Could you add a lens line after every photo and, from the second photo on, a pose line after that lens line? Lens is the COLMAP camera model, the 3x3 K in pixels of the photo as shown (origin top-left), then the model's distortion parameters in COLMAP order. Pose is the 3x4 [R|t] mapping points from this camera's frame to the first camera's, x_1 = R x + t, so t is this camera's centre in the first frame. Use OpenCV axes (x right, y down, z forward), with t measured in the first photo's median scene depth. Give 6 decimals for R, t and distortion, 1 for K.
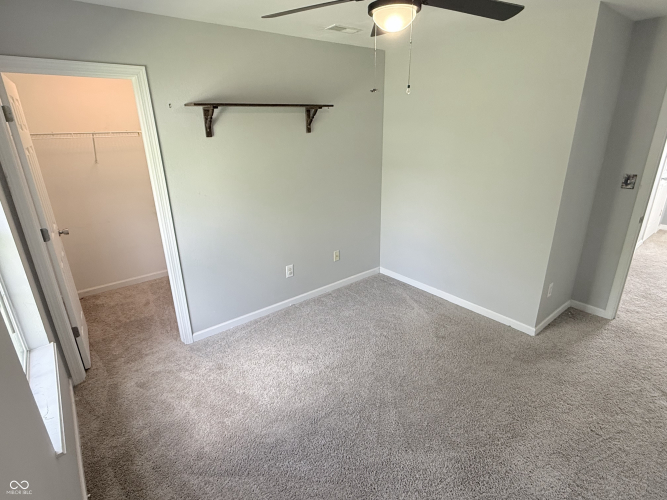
lens RADIAL K [[350.0, 0, 333.5], [0, 350.0, 250.0], [0, 0, 1]] dist [-0.026871, 0.027150]
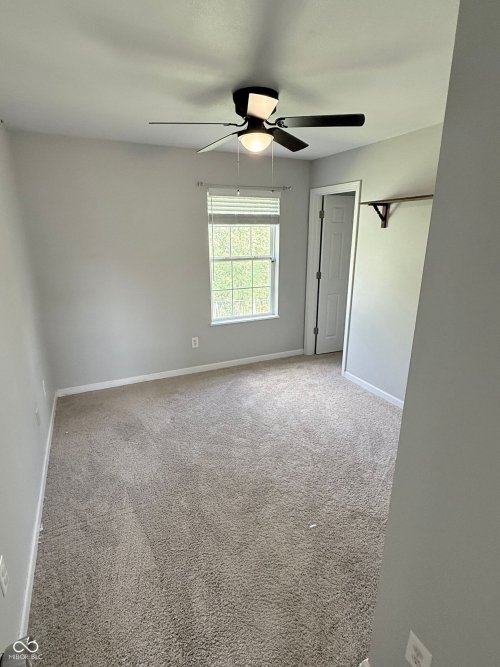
lens RADIAL K [[350.0, 0, 250.0], [0, 350.0, 333.5], [0, 0, 1]] dist [-0.026871, 0.027150]
pose [[-0.224150, 0.300809, -0.926969, 1.010687], [-0.323316, 0.874348, 0.361914, -0.290027], [0.919360, 0.380827, -0.098729, 0.828071]]
